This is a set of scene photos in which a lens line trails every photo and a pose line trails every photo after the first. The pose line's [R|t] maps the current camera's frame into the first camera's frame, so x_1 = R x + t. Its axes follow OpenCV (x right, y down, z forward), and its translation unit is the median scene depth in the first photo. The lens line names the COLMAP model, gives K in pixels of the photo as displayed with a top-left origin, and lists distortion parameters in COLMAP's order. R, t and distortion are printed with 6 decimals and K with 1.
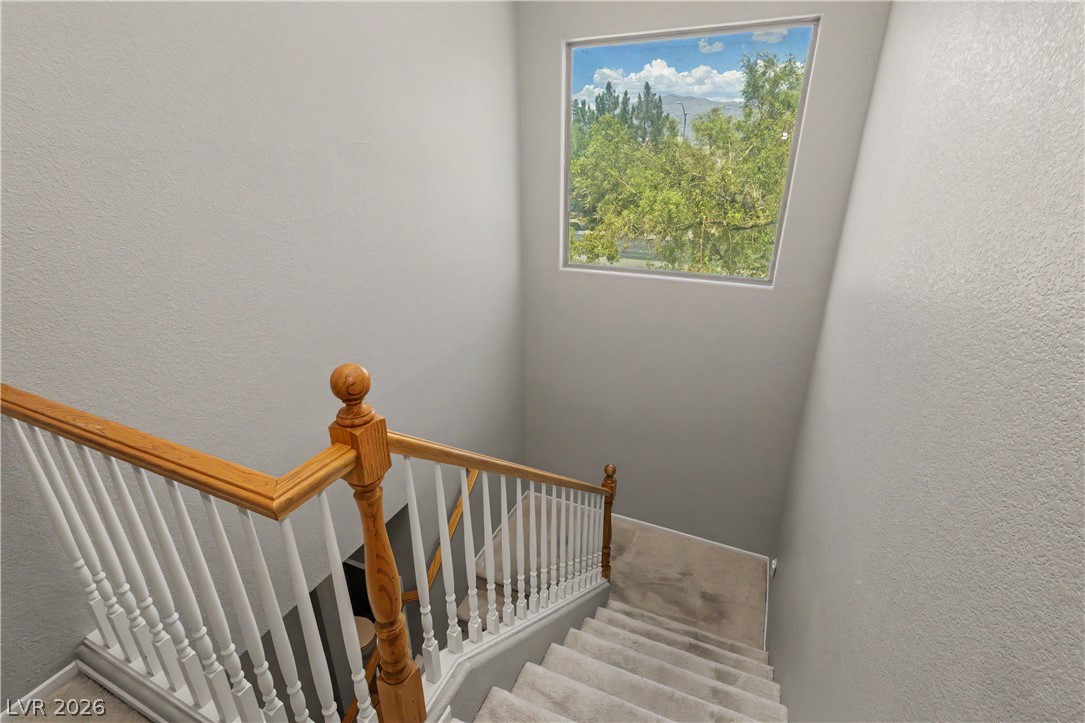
lens RADIAL K [[500.8, 0, 541.2], [0, 500.8, 364.1], [0, 0, 1]] dist [0.007721, -0.001264]
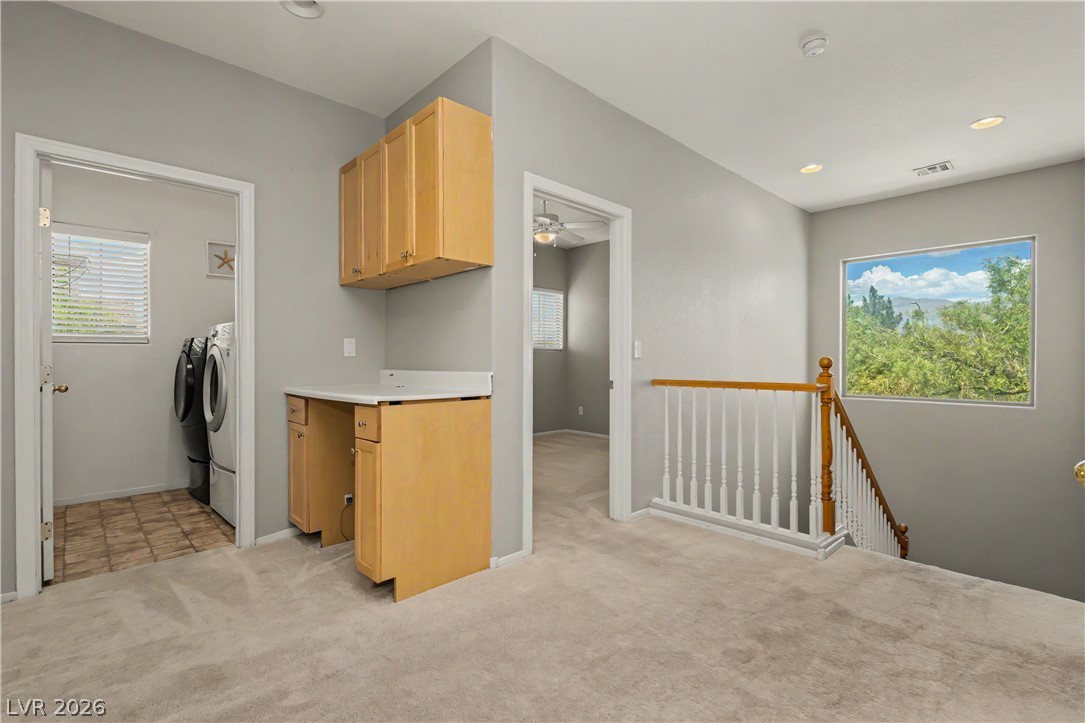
lens RADIAL K [[500.8, 0, 541.2], [0, 500.8, 359.0], [0, 0, 1]] dist [0.007721, -0.001264]
pose [[0.923429, 0.004182, -0.383745, -0.111094], [-0.149398, 0.924977, -0.349424, 0.185395], [0.353494, 0.379999, 0.854776, -0.310067]]
